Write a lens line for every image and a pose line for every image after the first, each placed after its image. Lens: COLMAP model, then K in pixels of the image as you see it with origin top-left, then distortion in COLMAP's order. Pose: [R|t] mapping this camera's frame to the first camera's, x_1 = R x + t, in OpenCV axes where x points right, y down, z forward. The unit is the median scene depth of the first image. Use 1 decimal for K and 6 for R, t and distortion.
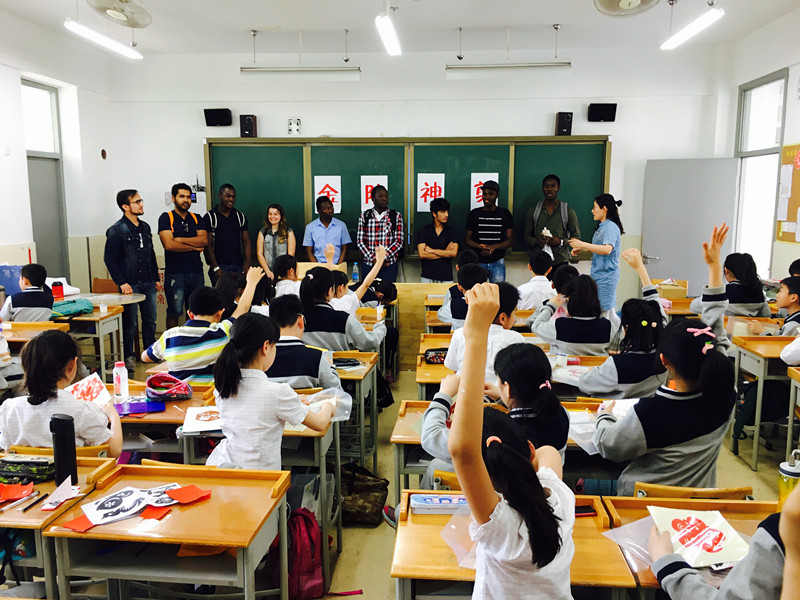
lens RADIAL K [[678.5, 0, 399.6], [0, 678.5, 300.0], [0, 0, 1]] dist [-0.004871, -0.005504]
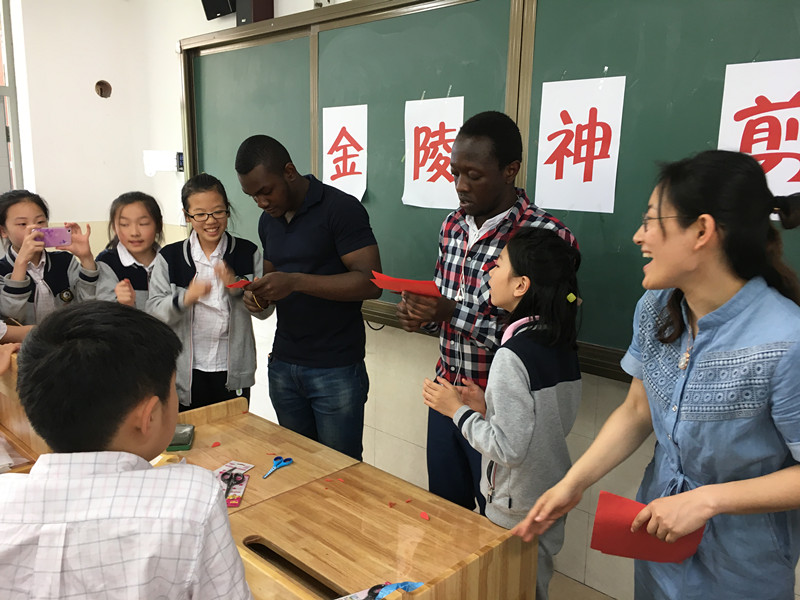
lens RADIAL K [[678.5, 0, 400.2], [0, 678.5, 300.2], [0, 0, 1]] dist [-0.004871, -0.005504]
pose [[0.779065, 0.129854, -0.613348, 0.172949], [-0.110736, 0.991435, 0.069245, -0.103638], [0.617086, 0.013973, 0.786772, 0.719075]]
